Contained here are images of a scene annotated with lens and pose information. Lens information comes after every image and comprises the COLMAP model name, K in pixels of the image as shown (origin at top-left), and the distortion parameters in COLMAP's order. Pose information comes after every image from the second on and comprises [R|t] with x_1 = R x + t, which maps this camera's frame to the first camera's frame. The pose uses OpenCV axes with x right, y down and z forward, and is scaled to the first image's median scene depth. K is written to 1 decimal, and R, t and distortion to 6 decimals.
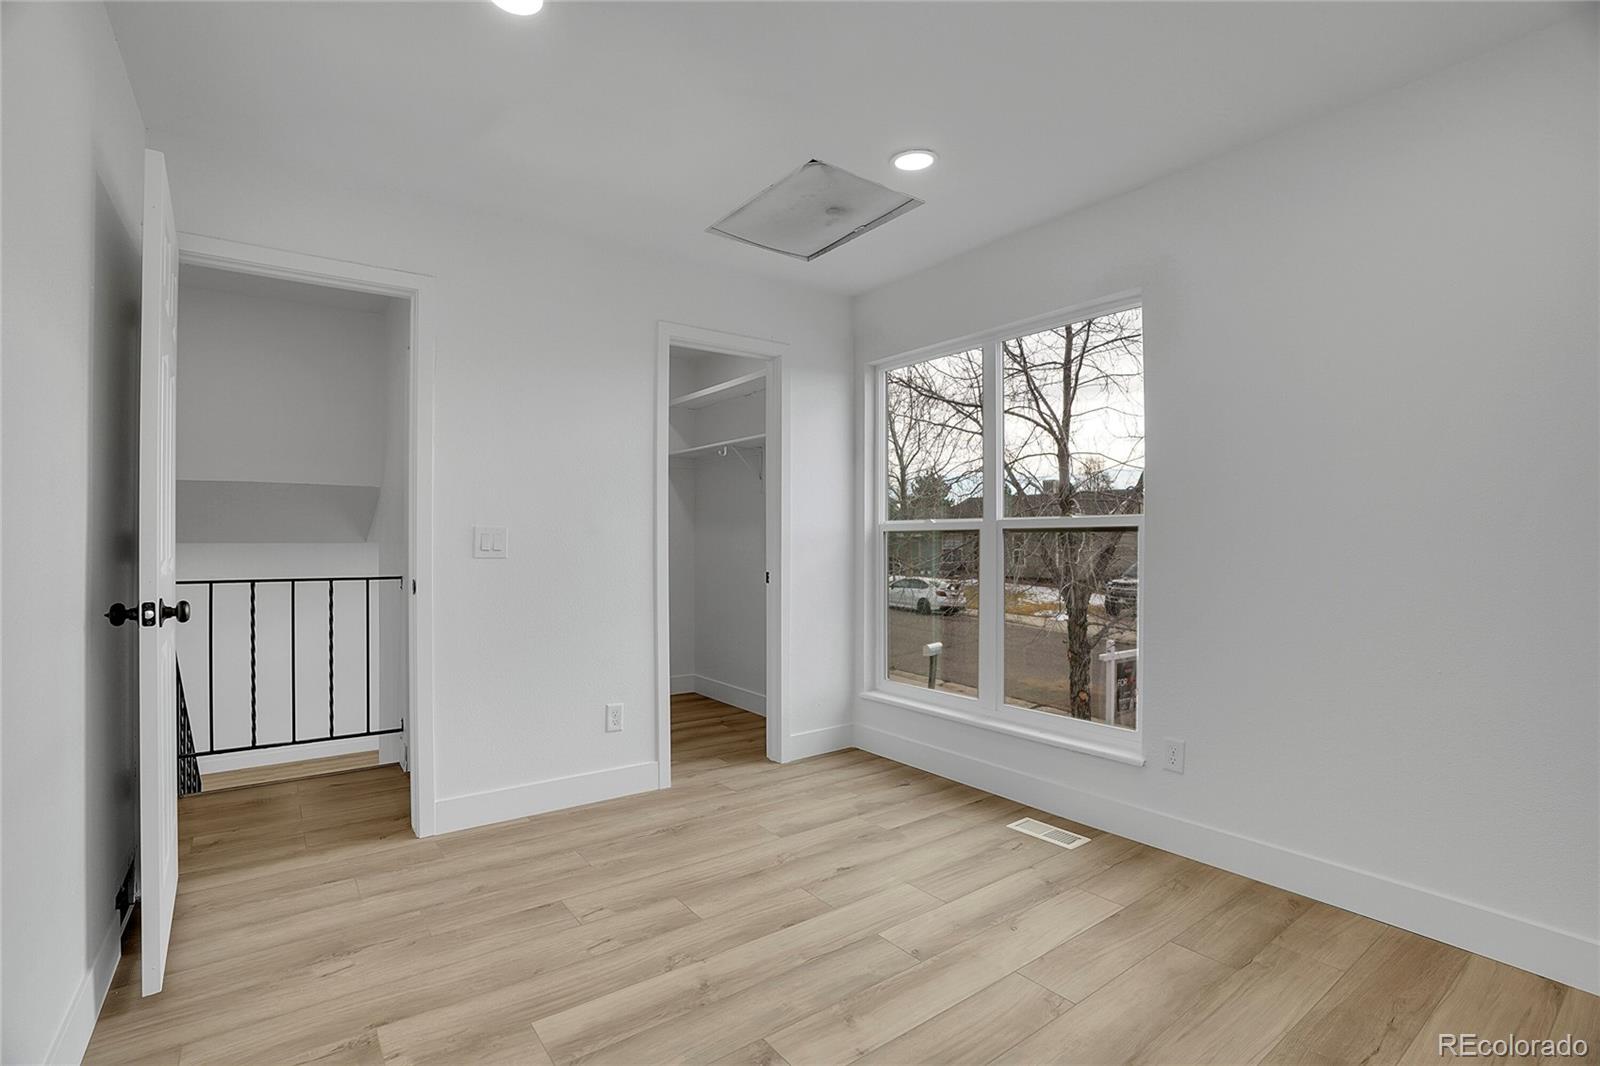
lens RADIAL K [[742.1, 0, 793.8], [0, 742.1, 524.3], [0, 0, 1]] dist [-0.070319, 0.021886]
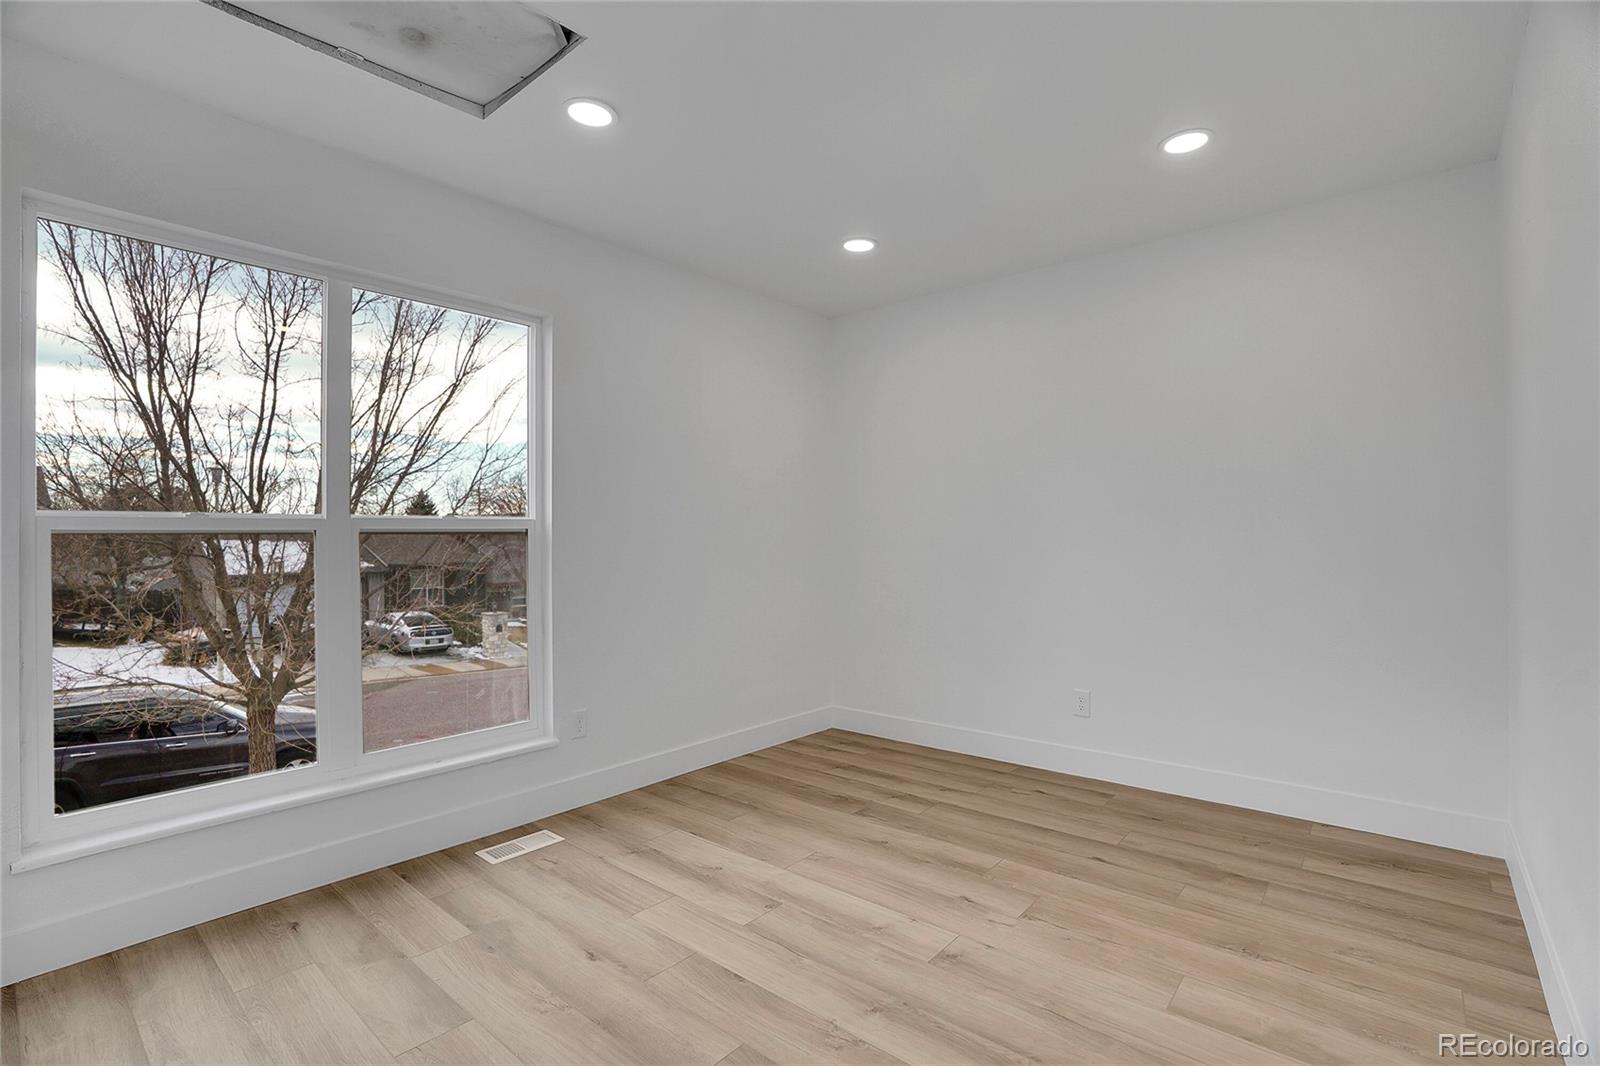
lens RADIAL K [[742.1, 0, 799.8], [0, 742.1, 533.0], [0, 0, 1]] dist [-0.070319, 0.021886]
pose [[-0.221562, 0.001333, 0.975145, -0.728723], [-0.008725, 0.999956, -0.003349, 0.010119], [-0.975107, -0.009250, -0.221540, 0.928670]]
